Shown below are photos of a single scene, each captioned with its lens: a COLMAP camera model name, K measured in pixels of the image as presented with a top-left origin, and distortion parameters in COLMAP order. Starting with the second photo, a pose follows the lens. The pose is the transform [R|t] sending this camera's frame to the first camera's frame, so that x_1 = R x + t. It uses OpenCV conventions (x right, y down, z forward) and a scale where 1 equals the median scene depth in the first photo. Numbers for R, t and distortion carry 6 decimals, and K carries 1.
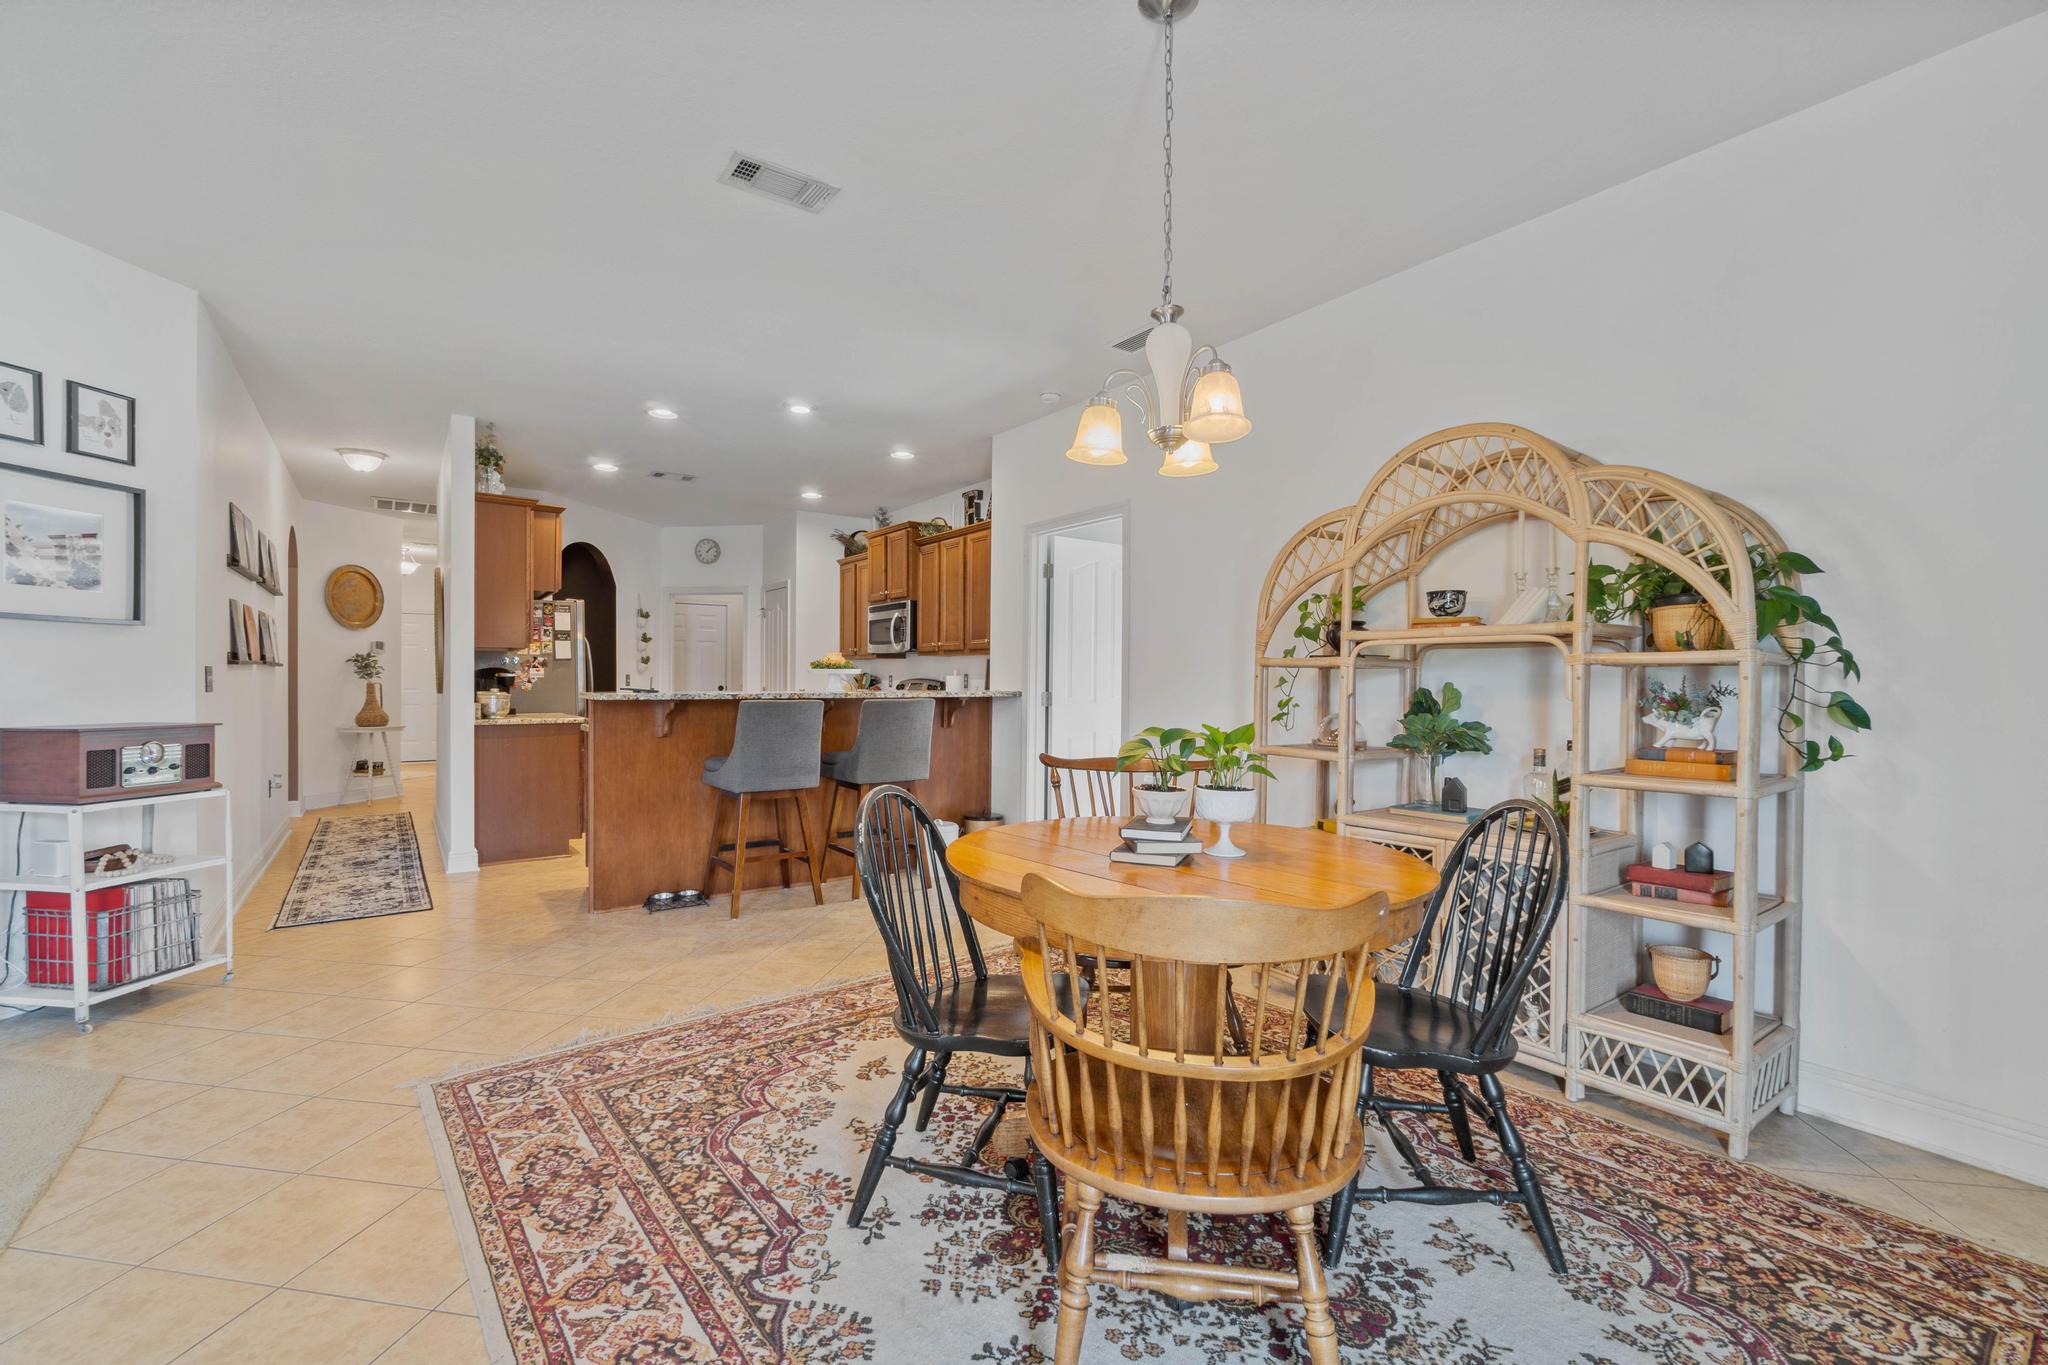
lens RADIAL K [[879.3, 0, 1031.1], [0, 879.3, 691.1], [0, 0, 1]] dist [-0.000865, -0.000287]
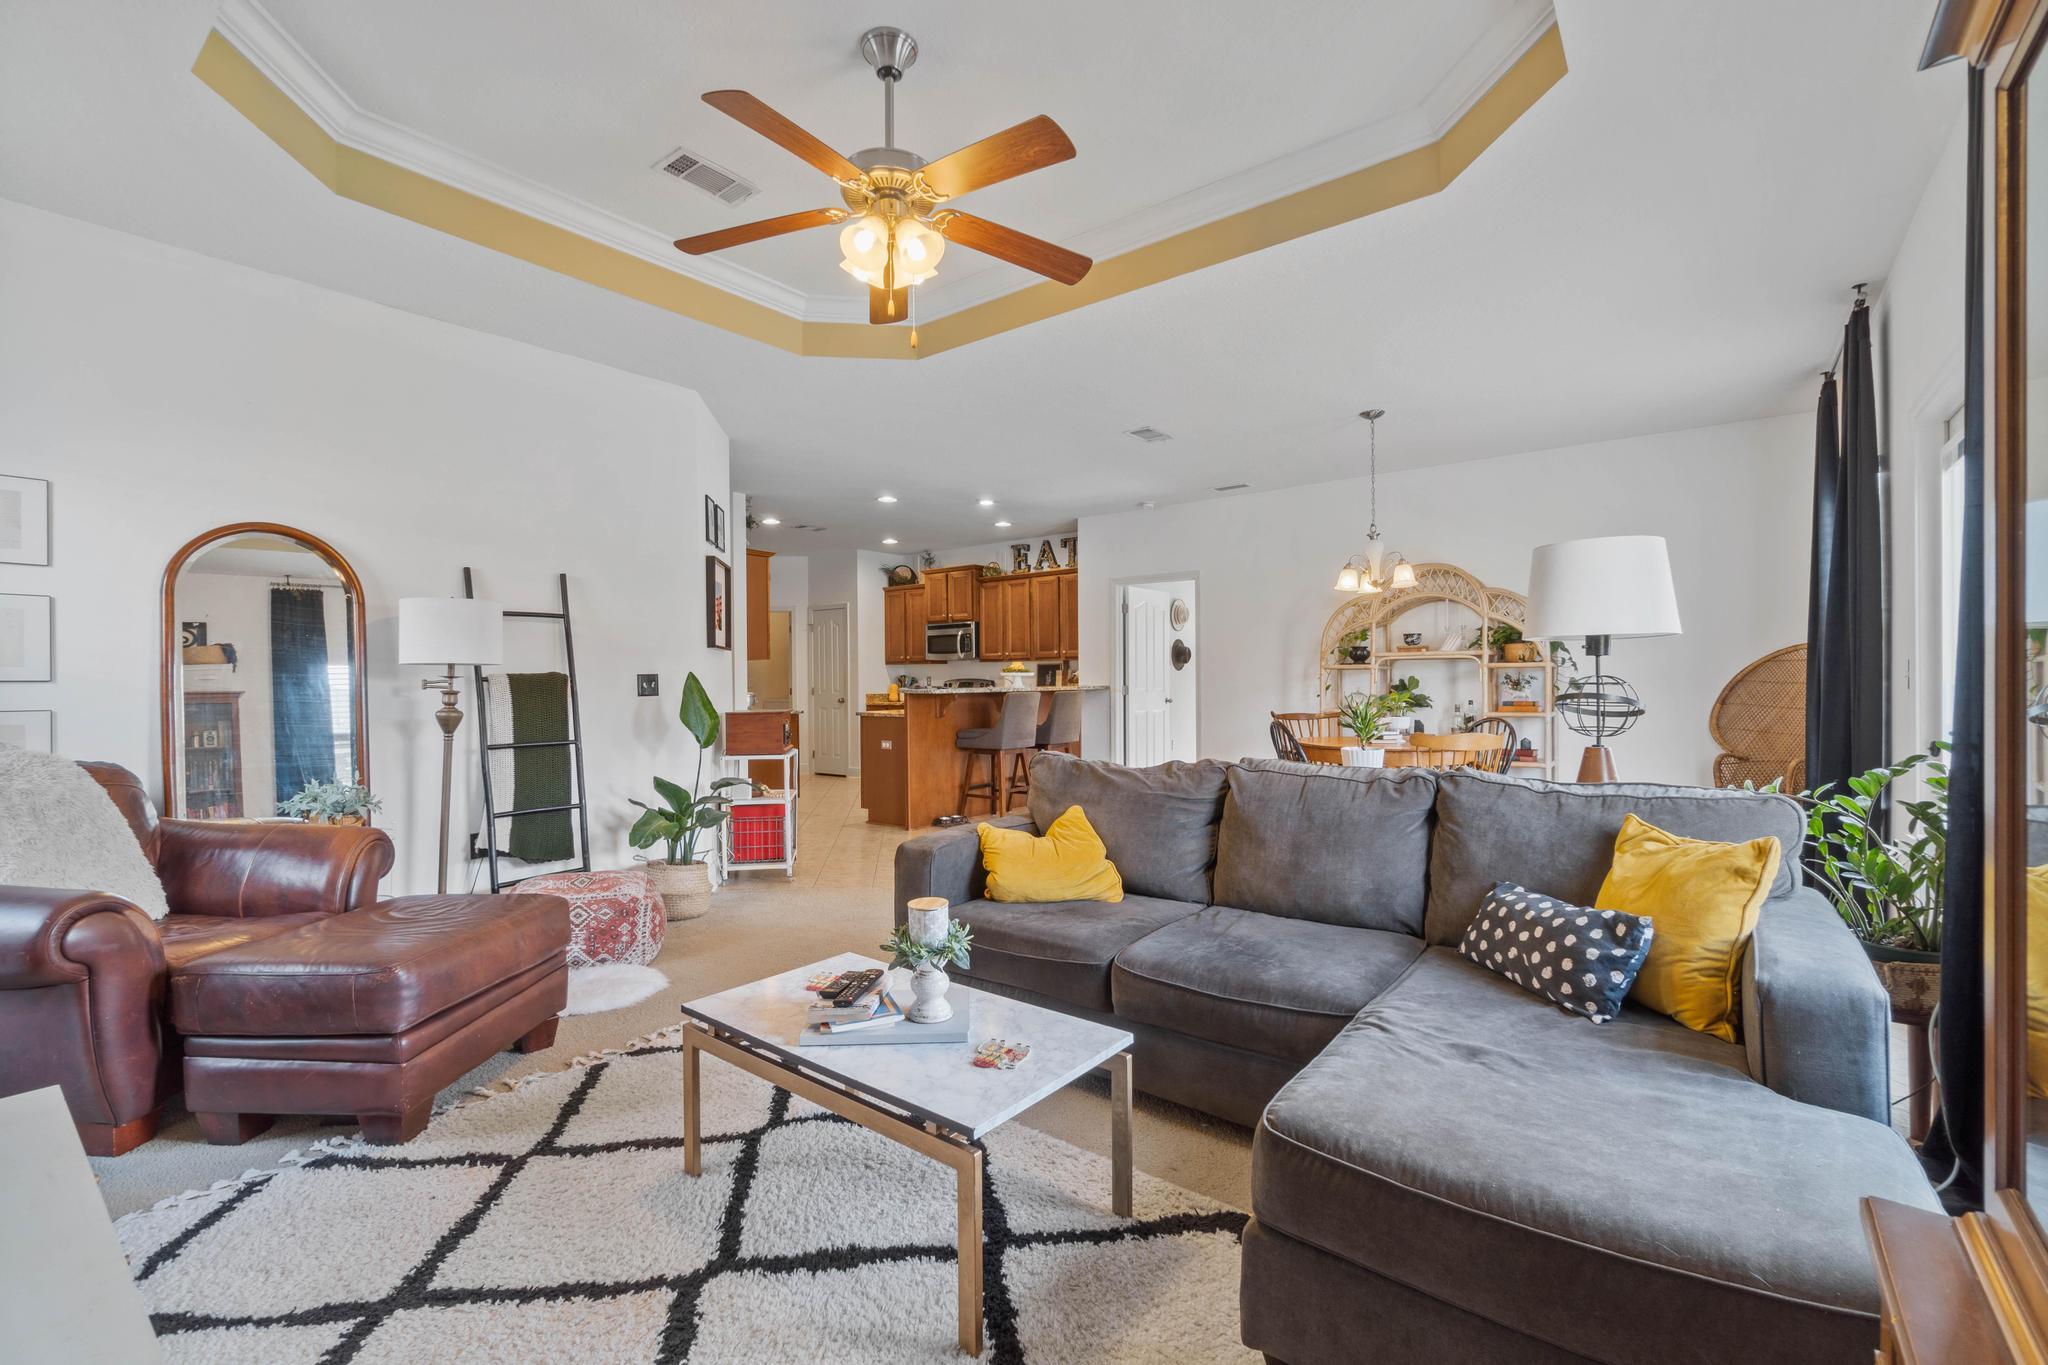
lens RADIAL K [[879.3, 0, 1031.1], [0, 879.3, 691.1], [0, 0, 1]] dist [-0.000865, -0.000287]
pose [[0.955624, -0.020160, 0.293898, -0.488529], [0.019040, 0.999796, 0.006671, -0.002305], [-0.293972, -0.000779, 0.955814, -0.363521]]
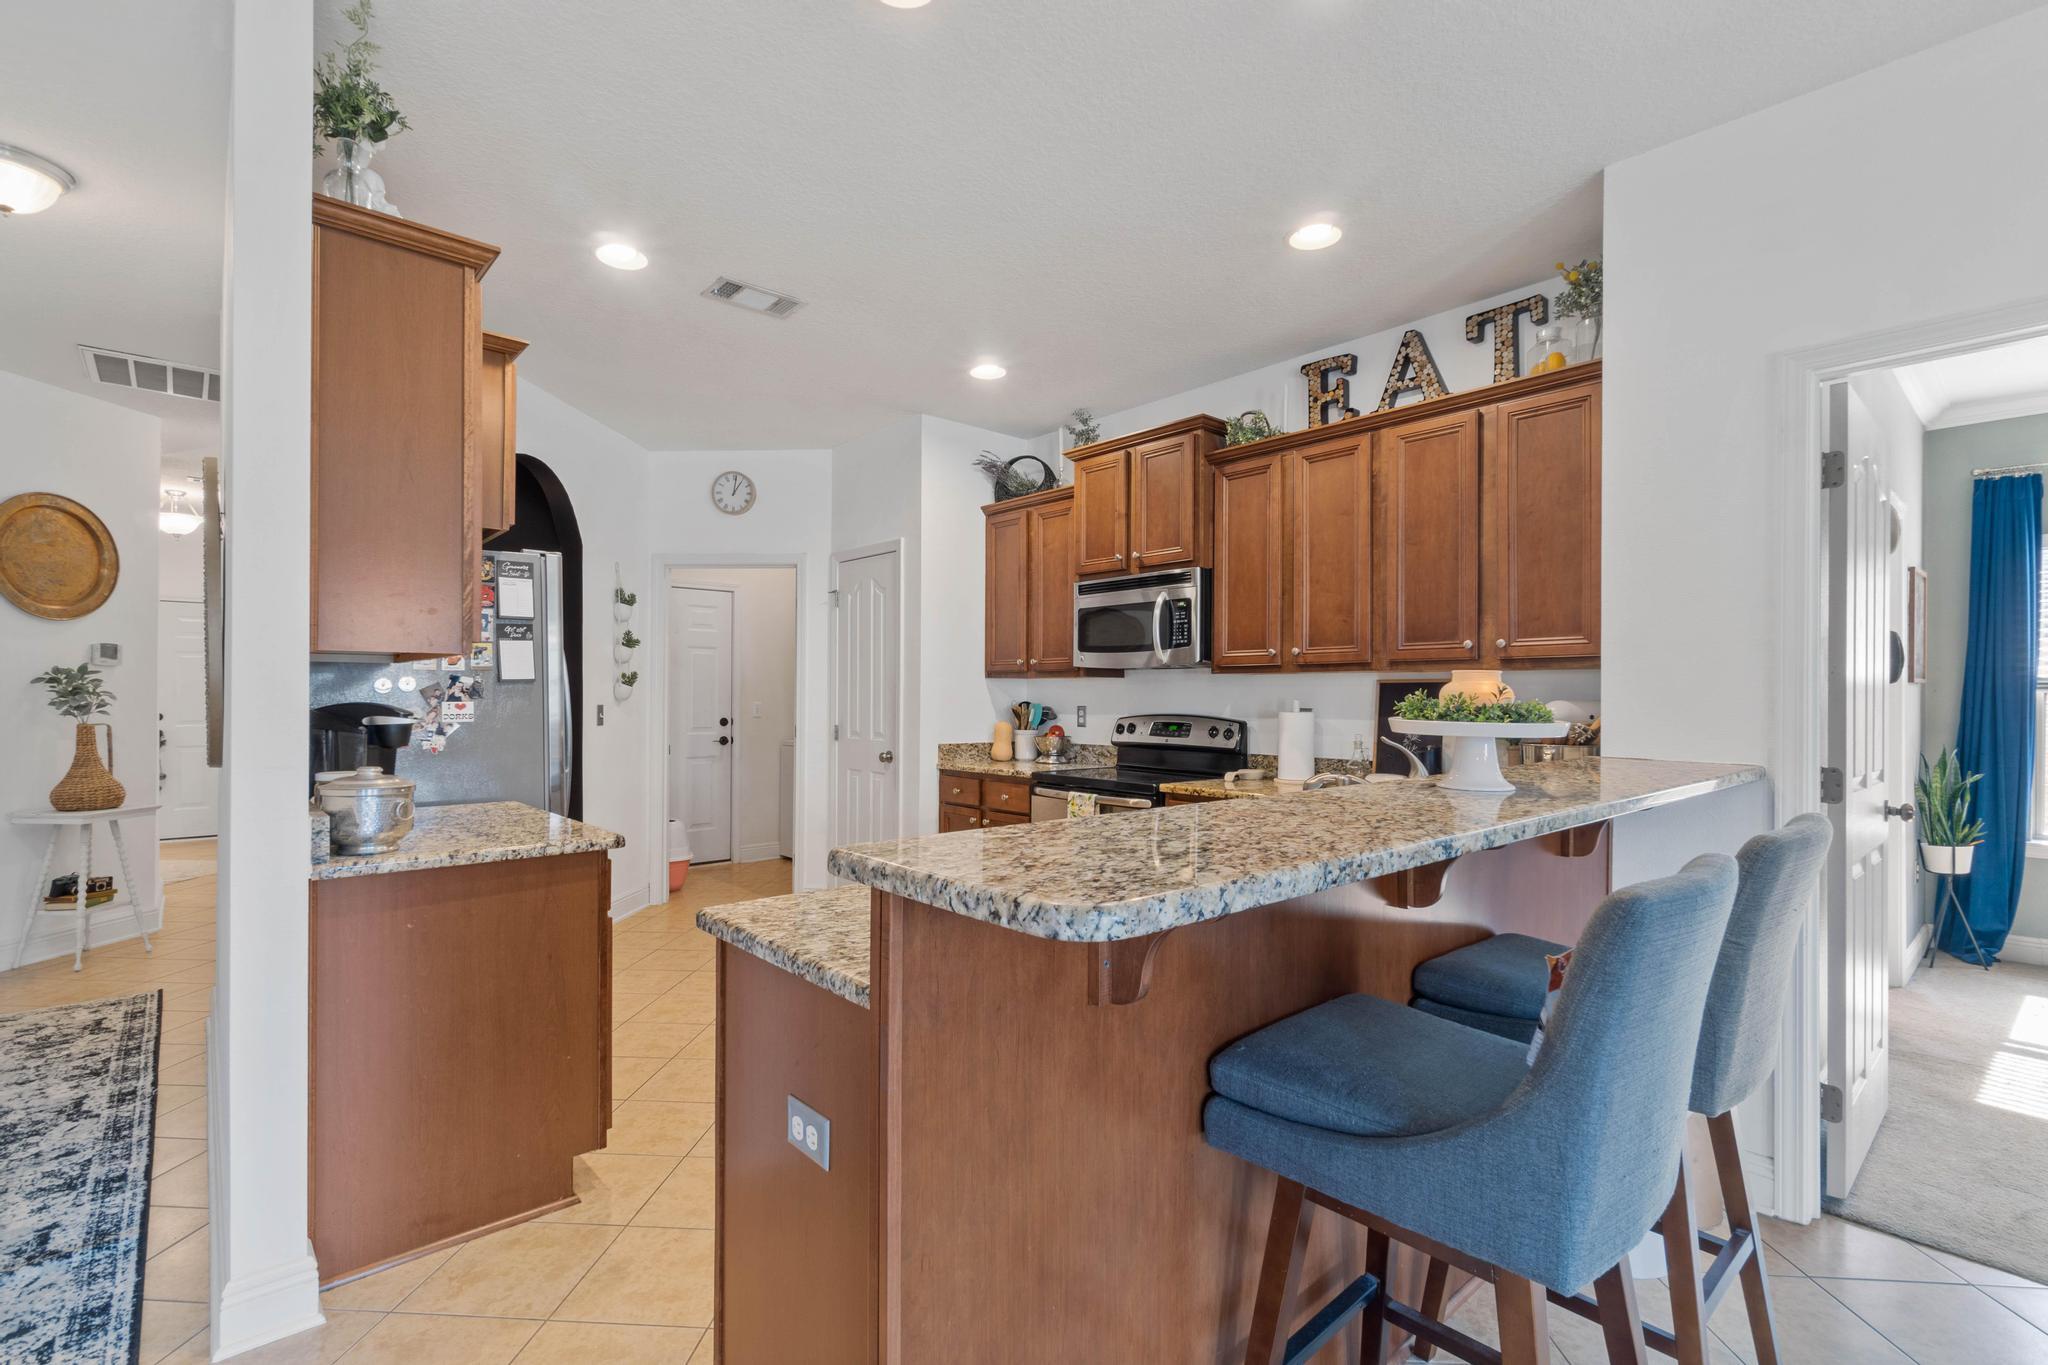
lens RADIAL K [[908.1, 0, 1021.9], [0, 908.1, 696.7], [0, 0, 1]] dist [0.000573, -0.000057]
pose [[0.994216, -0.002062, 0.107383, -0.320766], [0.002935, 0.999964, -0.007969, -0.023505], [-0.107363, 0.008238, 0.994186, 0.501227]]
